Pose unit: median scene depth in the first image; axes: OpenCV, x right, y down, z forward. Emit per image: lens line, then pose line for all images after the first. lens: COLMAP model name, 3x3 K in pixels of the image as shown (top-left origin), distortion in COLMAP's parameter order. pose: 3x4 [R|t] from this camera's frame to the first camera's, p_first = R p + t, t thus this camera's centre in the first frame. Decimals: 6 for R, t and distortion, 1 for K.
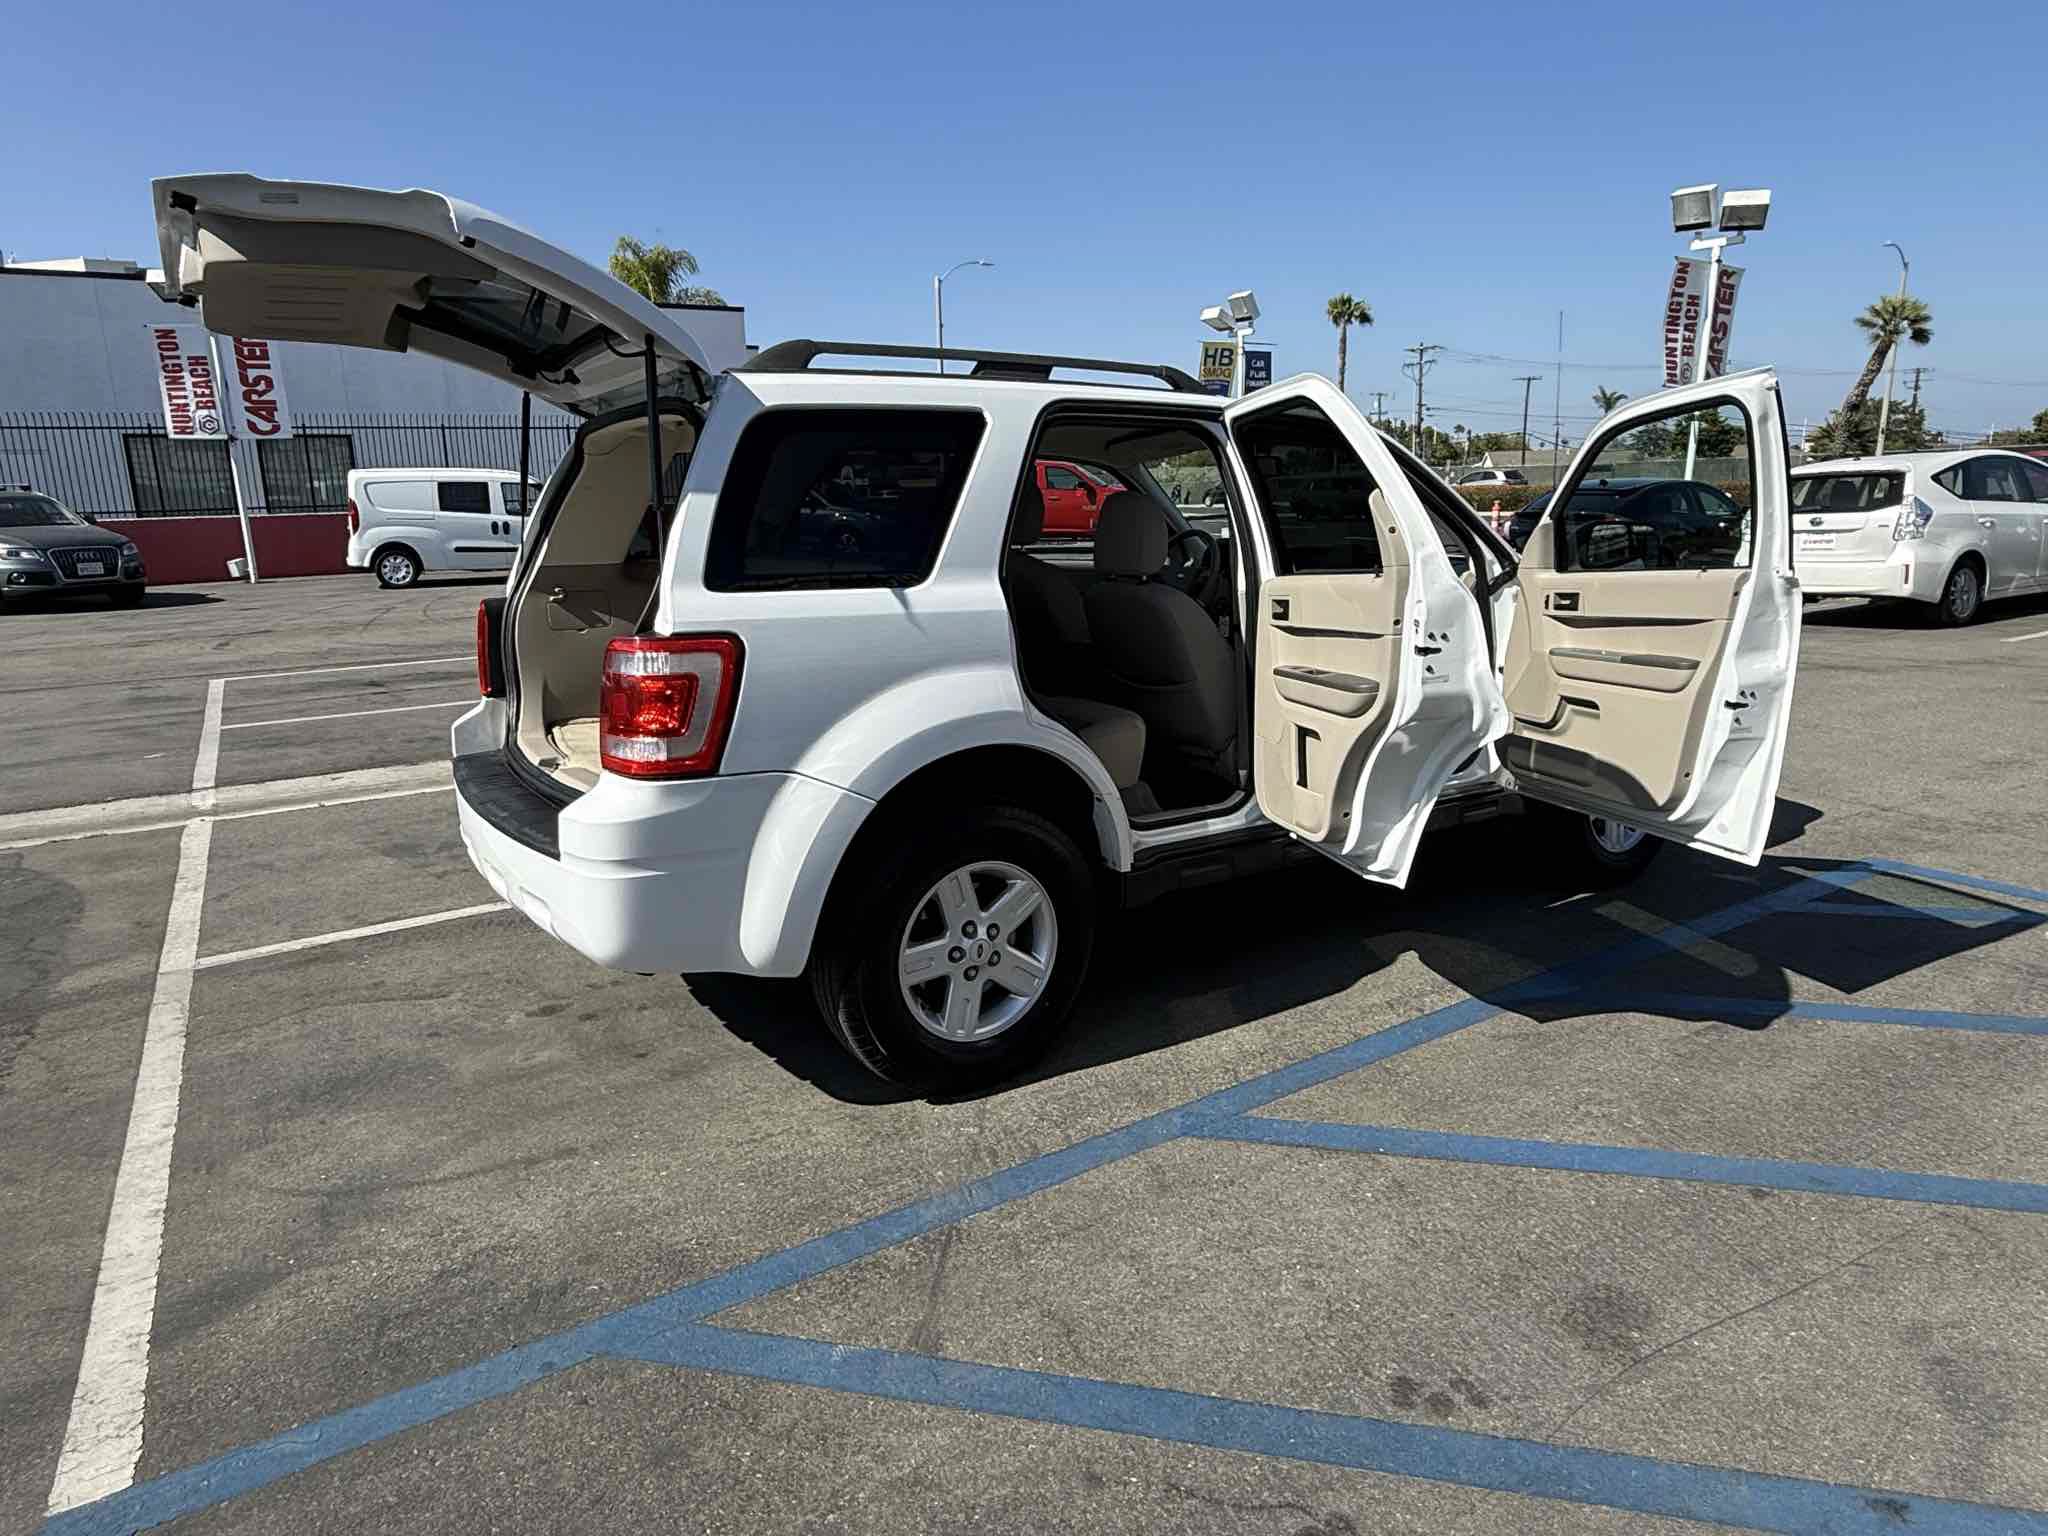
lens RADIAL K [[1229.7, 0, 1004.5], [0, 1229.7, 755.2], [0, 0, 1]] dist [-0.002241, 0.002690]
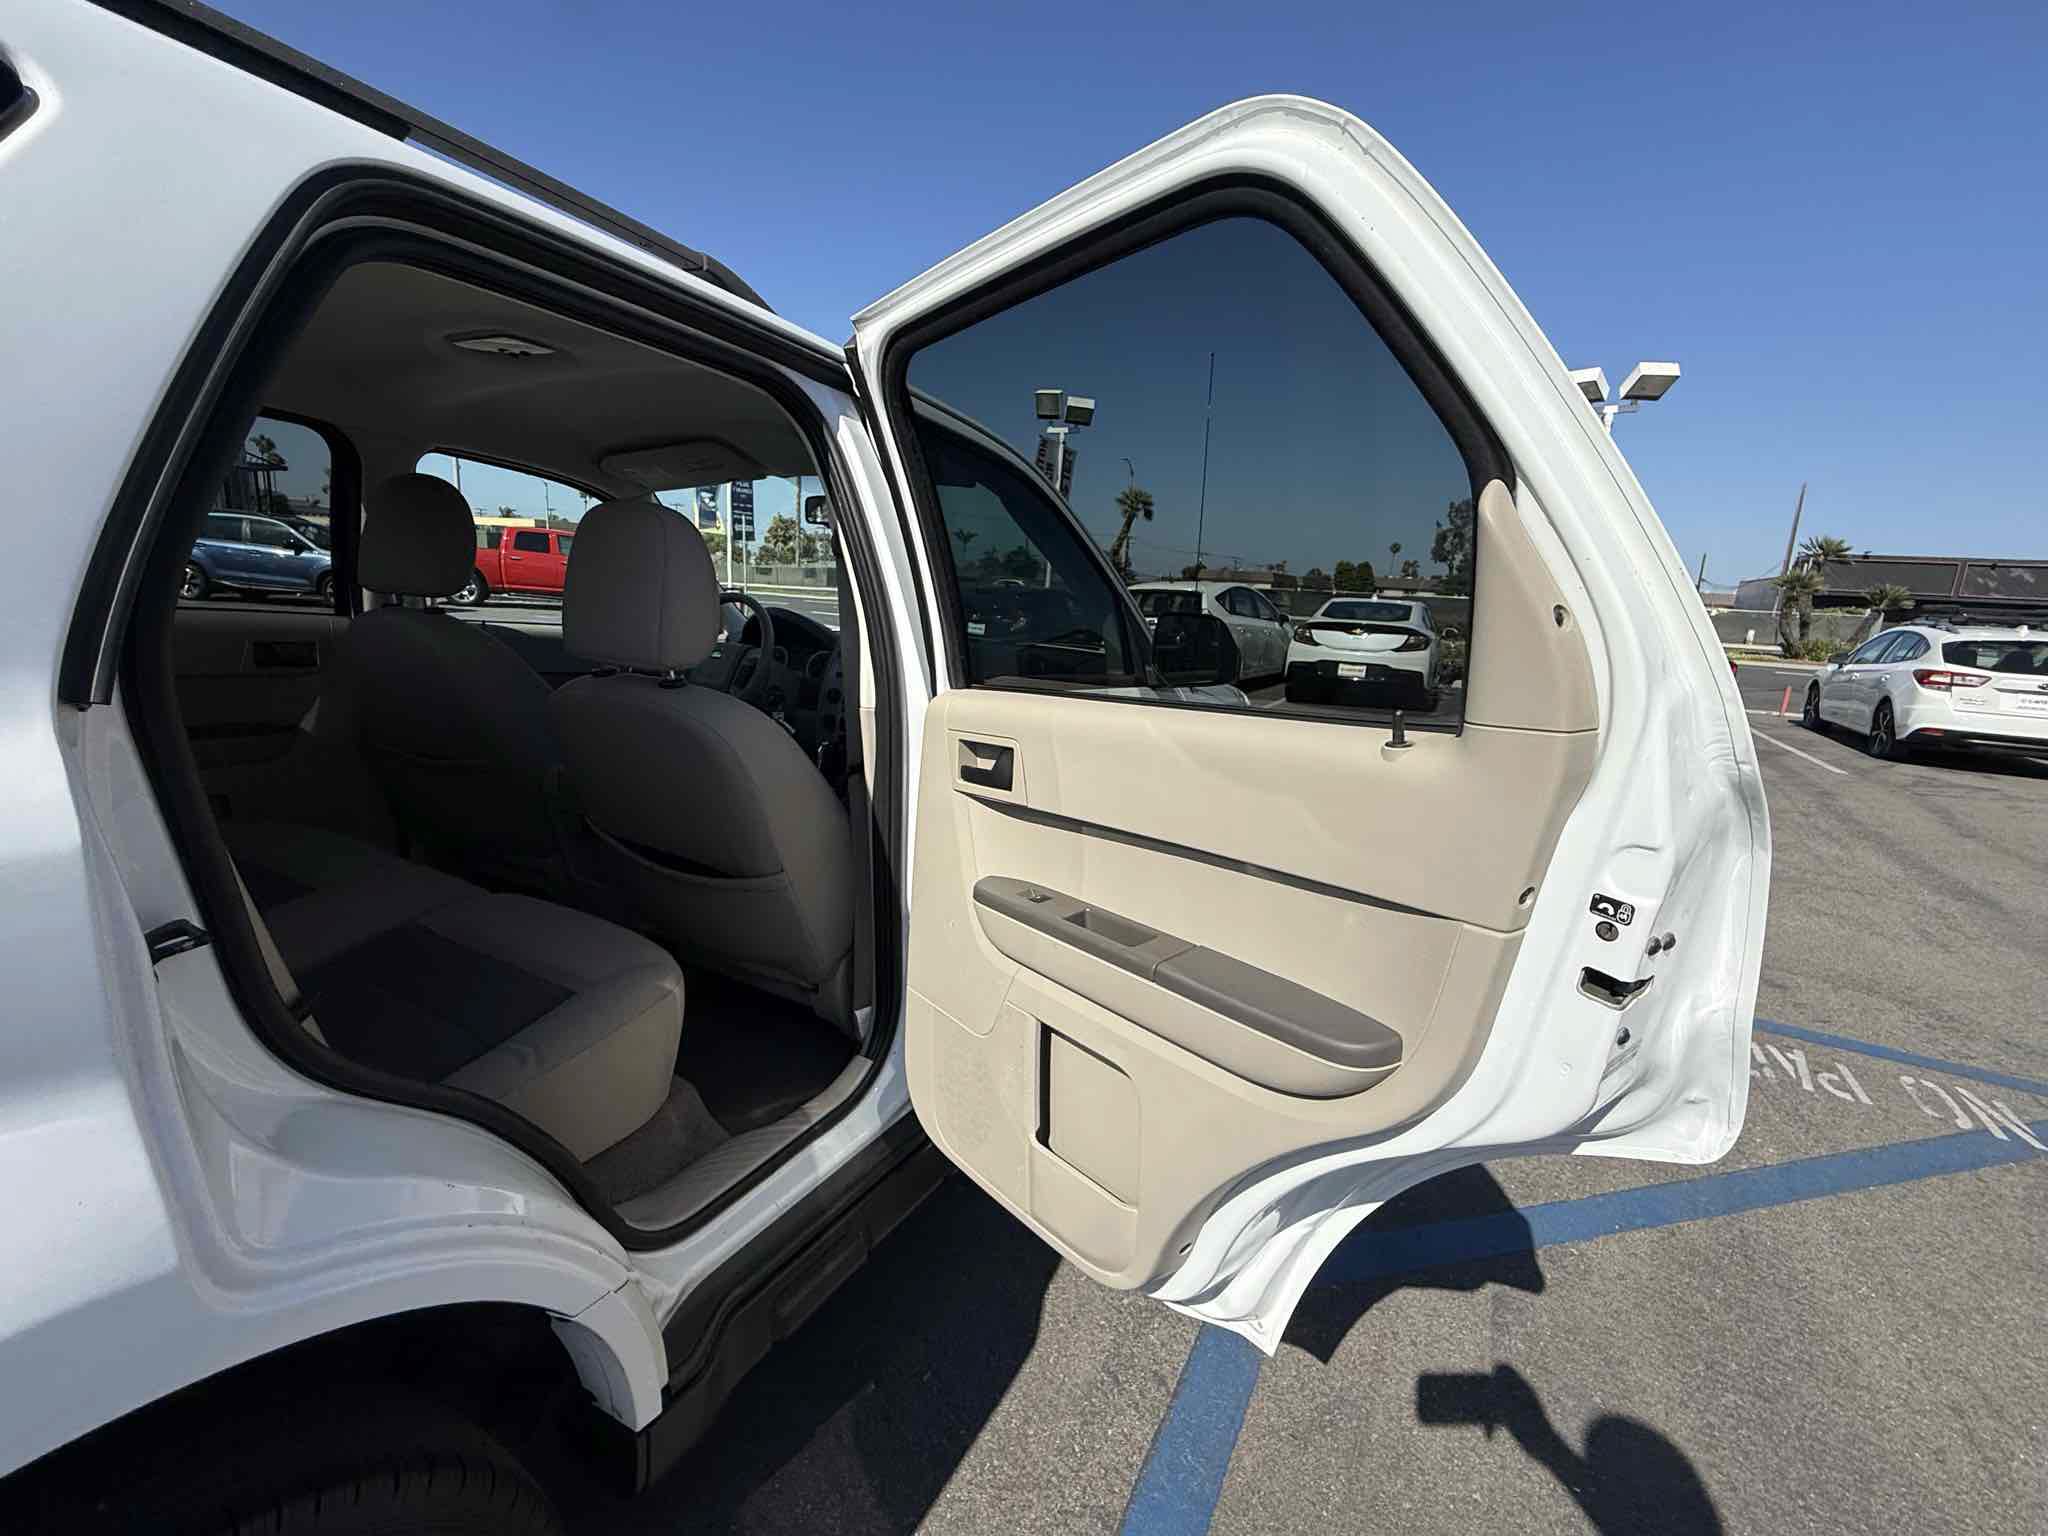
lens RADIAL K [[869.6, 0, 1016.0], [0, 869.6, 771.3], [0, 0, 1]] dist [-0.000101, -0.000178]
pose [[0.874404, -0.025582, 0.484524, 0.066437], [0.023018, 0.999672, 0.011242, -0.108450], [-0.484652, 0.001323, 0.874706, 0.641236]]
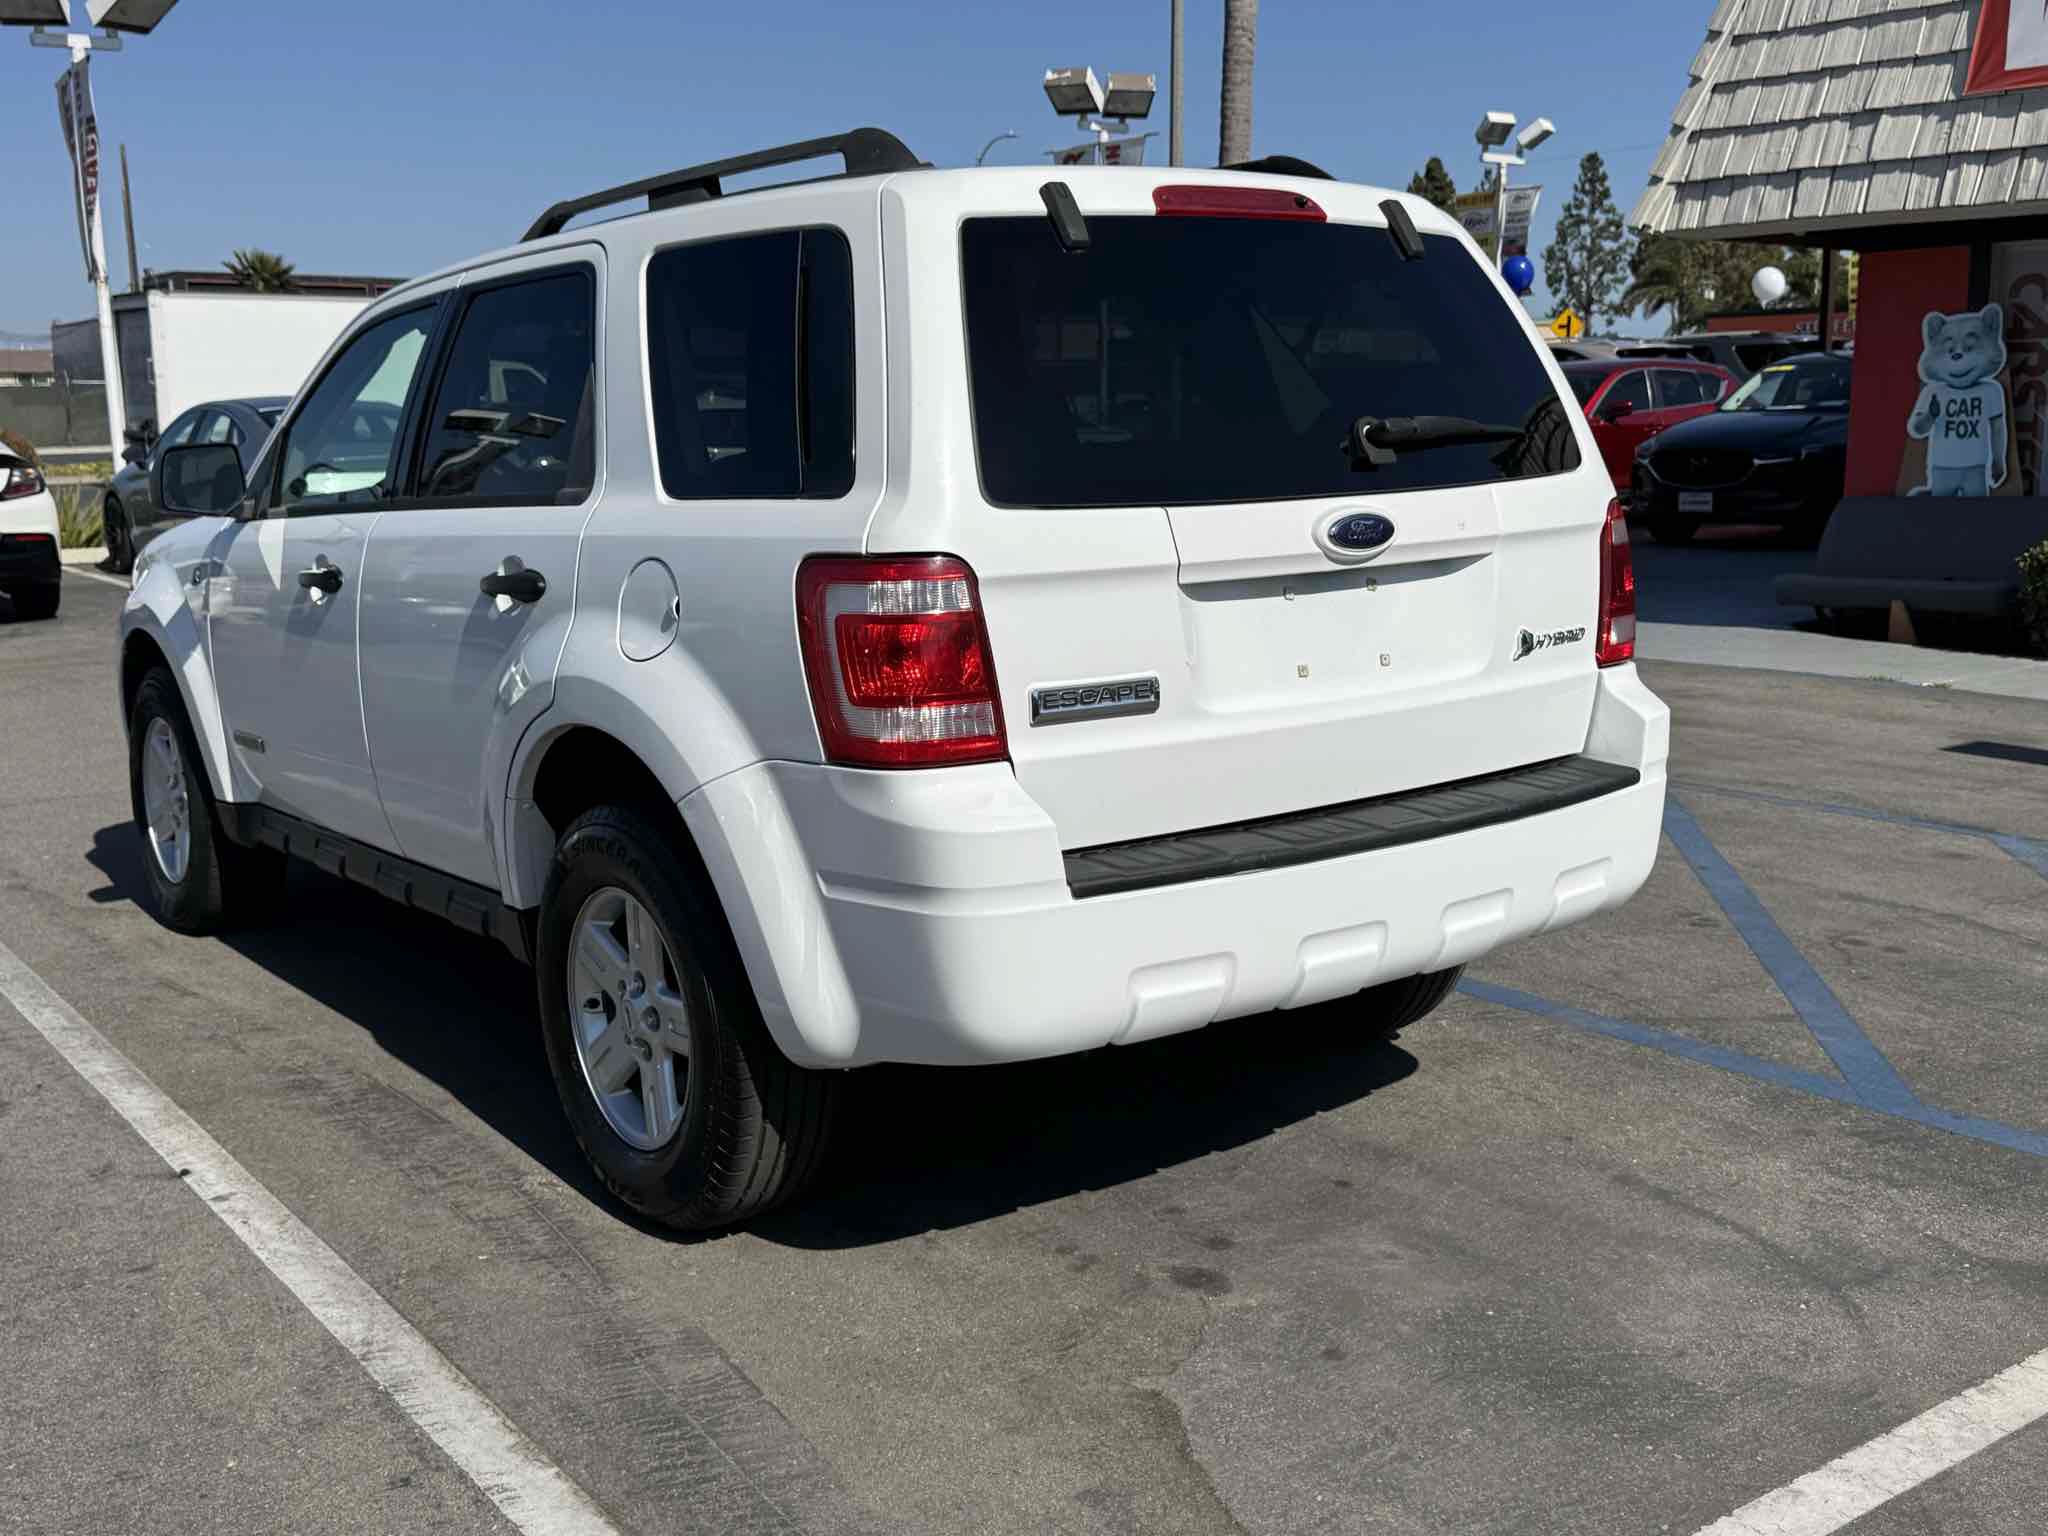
lens RADIAL K [[1986.0, 0, 1020.4], [0, 1986.0, 757.9], [0, 0, 1]] dist [0.140407, -0.273431]
pose [[-0.068227, -0.147027, 0.986777, -1.252390], [0.226374, 0.961002, 0.158839, -0.178392], [-0.971648, 0.234217, -0.032283, 1.095214]]
